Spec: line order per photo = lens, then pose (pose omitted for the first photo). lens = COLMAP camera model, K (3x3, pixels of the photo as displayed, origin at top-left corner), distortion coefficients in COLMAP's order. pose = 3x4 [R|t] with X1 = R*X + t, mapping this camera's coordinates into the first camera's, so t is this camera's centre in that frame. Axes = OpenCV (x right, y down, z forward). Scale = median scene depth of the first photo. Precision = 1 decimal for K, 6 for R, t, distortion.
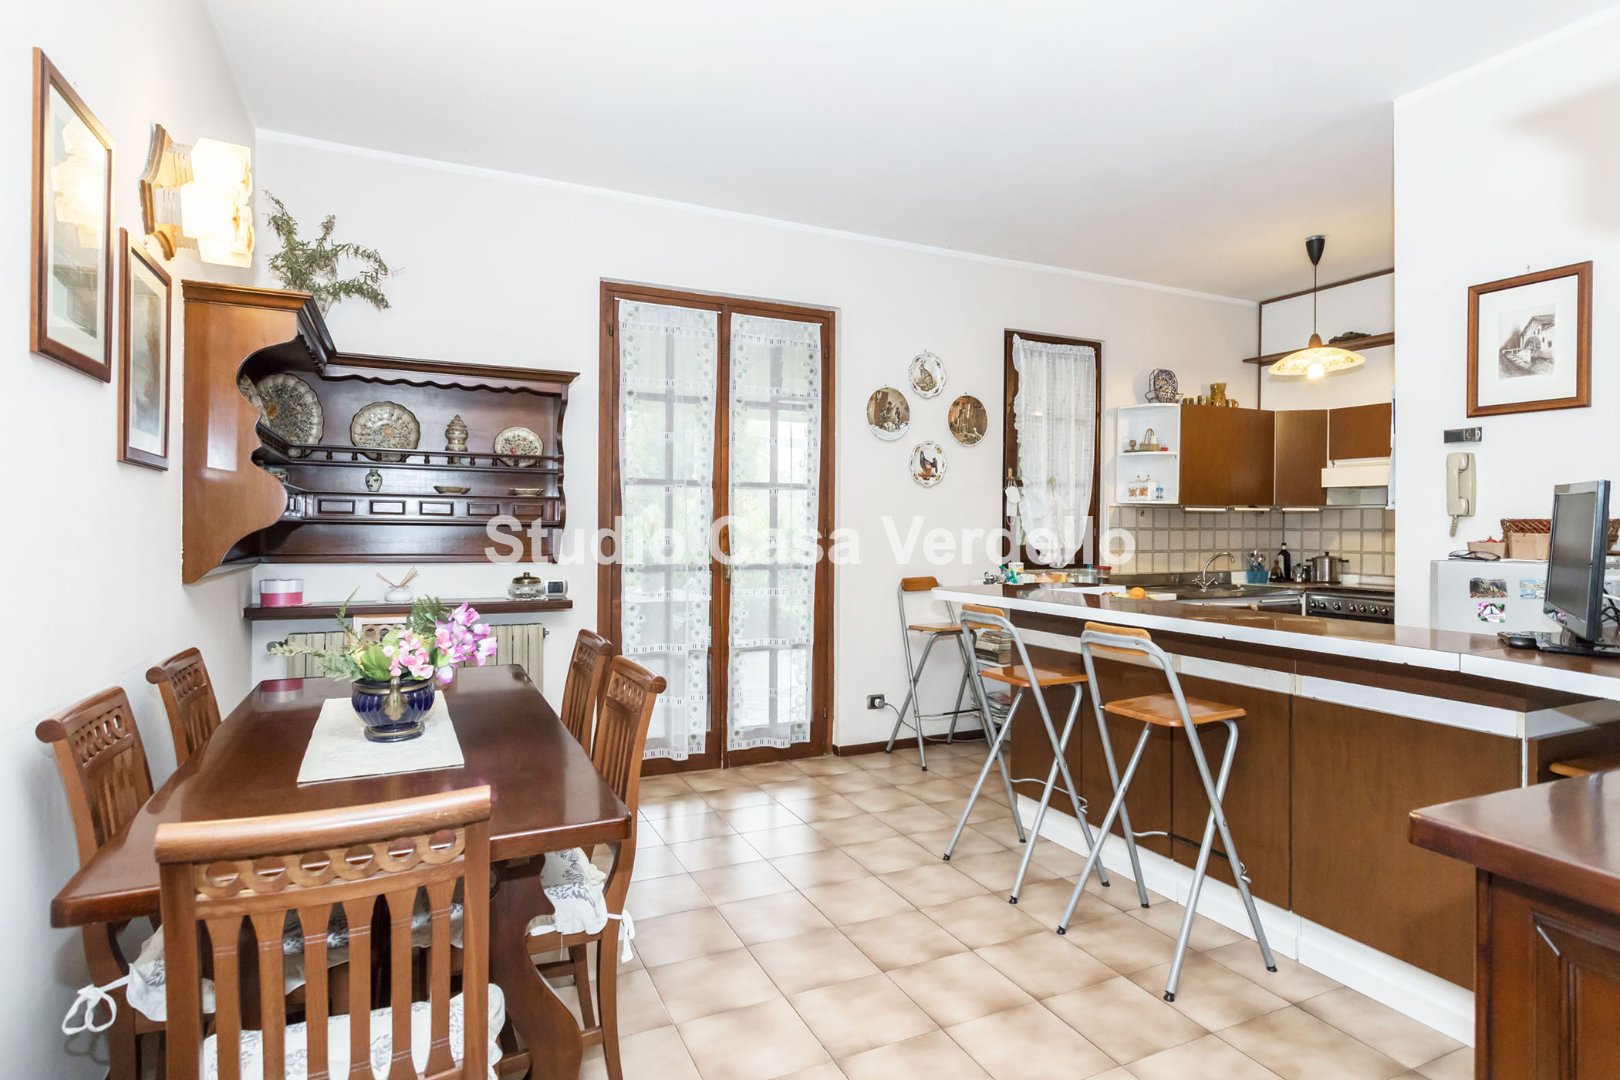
lens RADIAL K [[979.5, 0, 810.0], [0, 979.5, 540.0], [0, 0, 1]] dist [-0.001193, -0.000780]
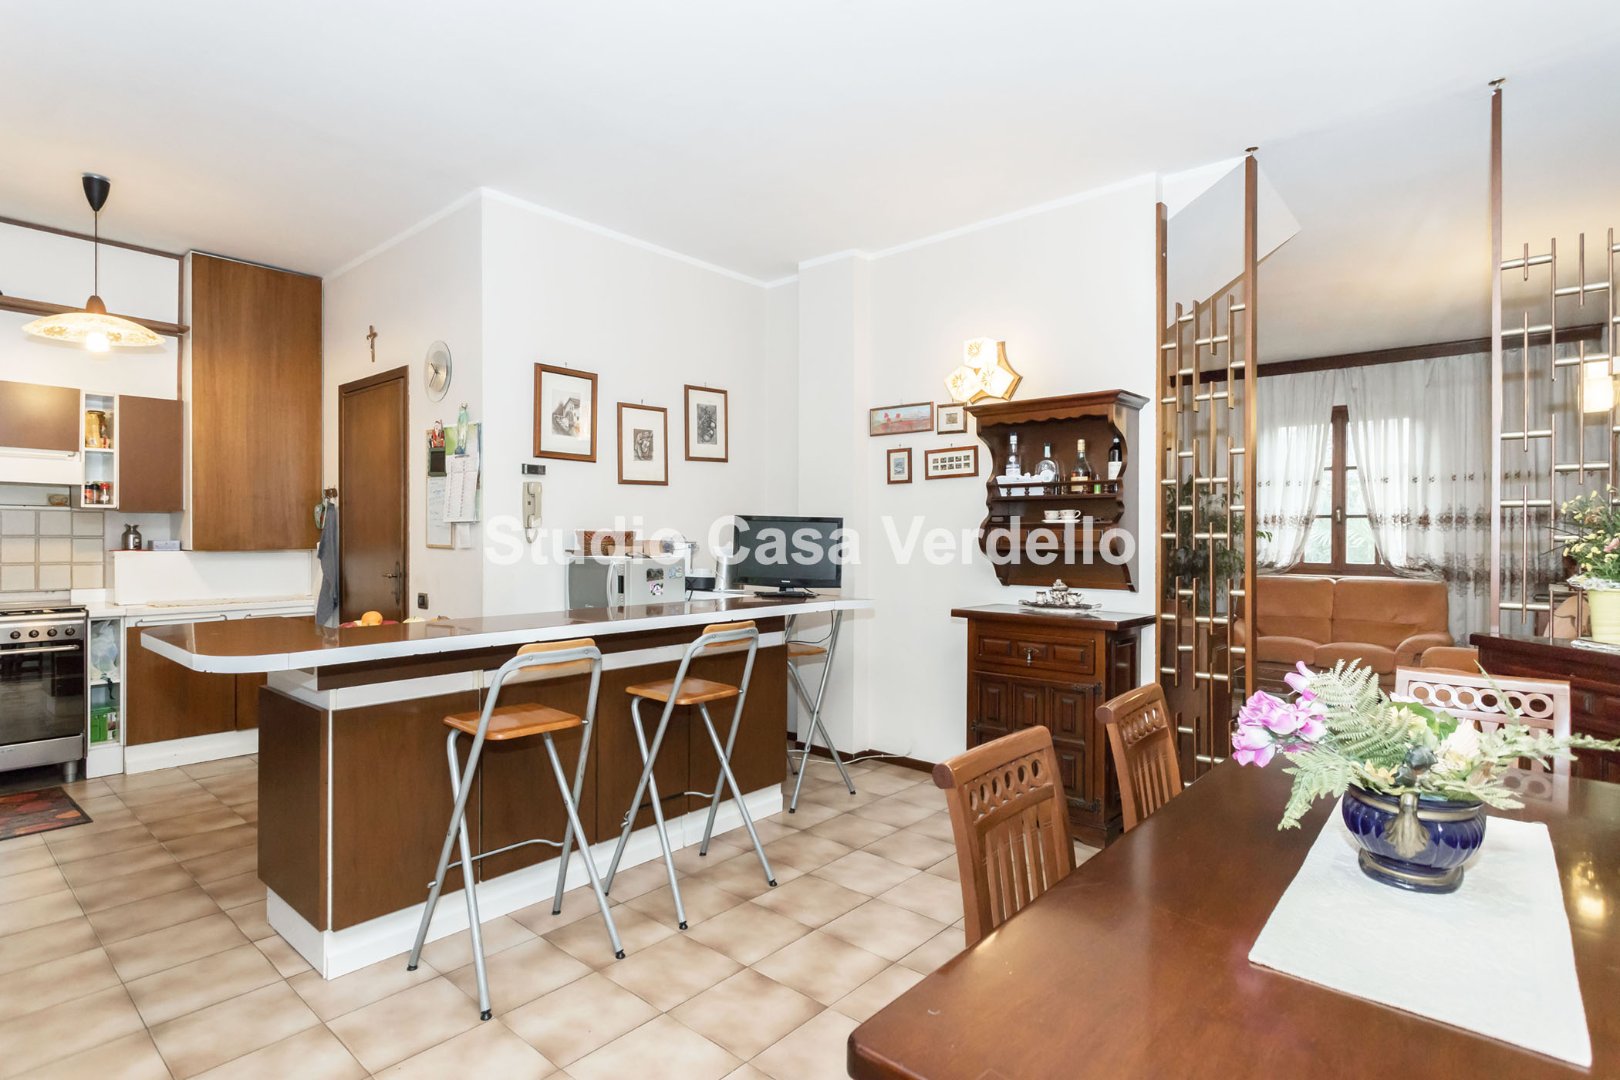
lens RADIAL K [[809.3, 0, 810.0], [0, 809.3, 540.0], [0, 0, 1]] dist [-0.000414, 0.000331]
pose [[-0.445538, -0.018117, 0.895080, -0.557563], [0.003773, 0.999748, 0.022113, -0.032913], [-0.895255, 0.013229, -0.445357, 1.222285]]
